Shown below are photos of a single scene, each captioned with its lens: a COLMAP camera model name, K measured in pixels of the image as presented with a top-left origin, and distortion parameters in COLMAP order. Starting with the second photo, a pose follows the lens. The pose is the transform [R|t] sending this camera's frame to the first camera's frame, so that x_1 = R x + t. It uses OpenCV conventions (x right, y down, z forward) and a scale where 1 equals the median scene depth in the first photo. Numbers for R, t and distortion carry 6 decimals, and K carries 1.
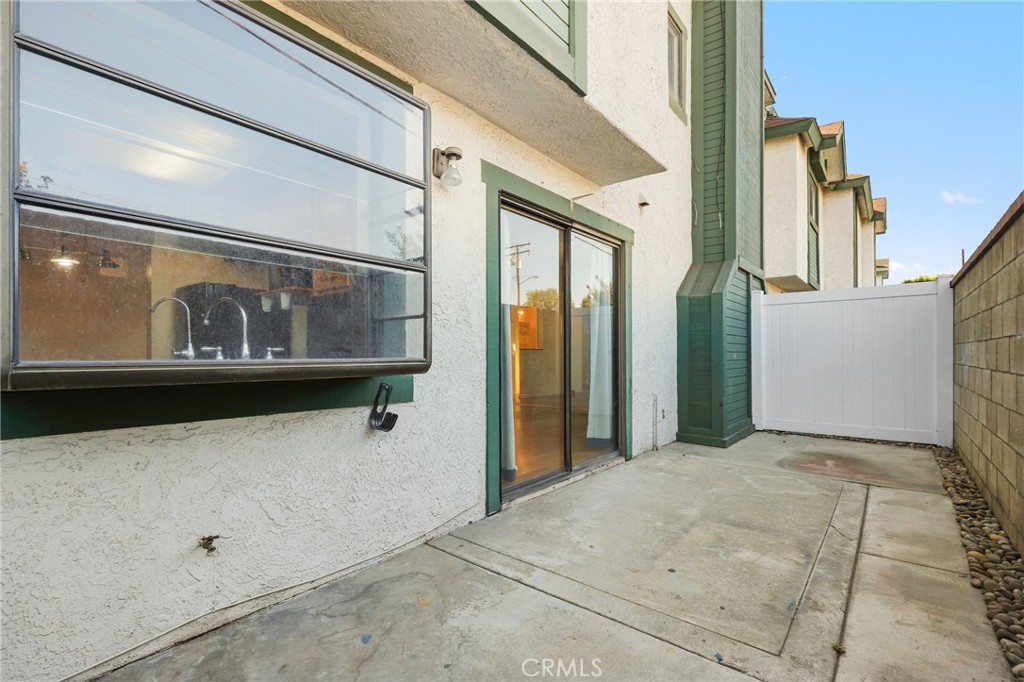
lens RADIAL K [[469.1, 0, 515.3], [0, 469.1, 350.6], [0, 0, 1]] dist [0.002223, -0.000492]
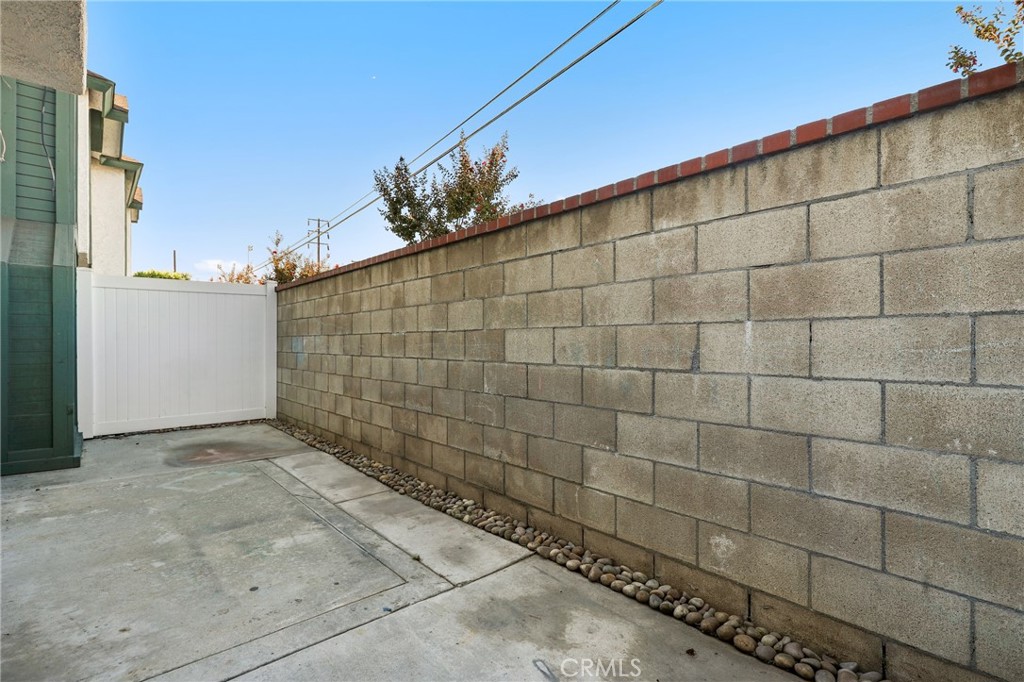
lens RADIAL K [[469.1, 0, 515.3], [0, 469.1, 337.9], [0, 0, 1]] dist [0.002223, -0.000492]
pose [[0.160996, 0.006004, 0.986937, -0.378416], [-0.000770, 0.999982, -0.005957, -0.004348], [-0.986955, 0.000199, 0.160998, 0.289820]]
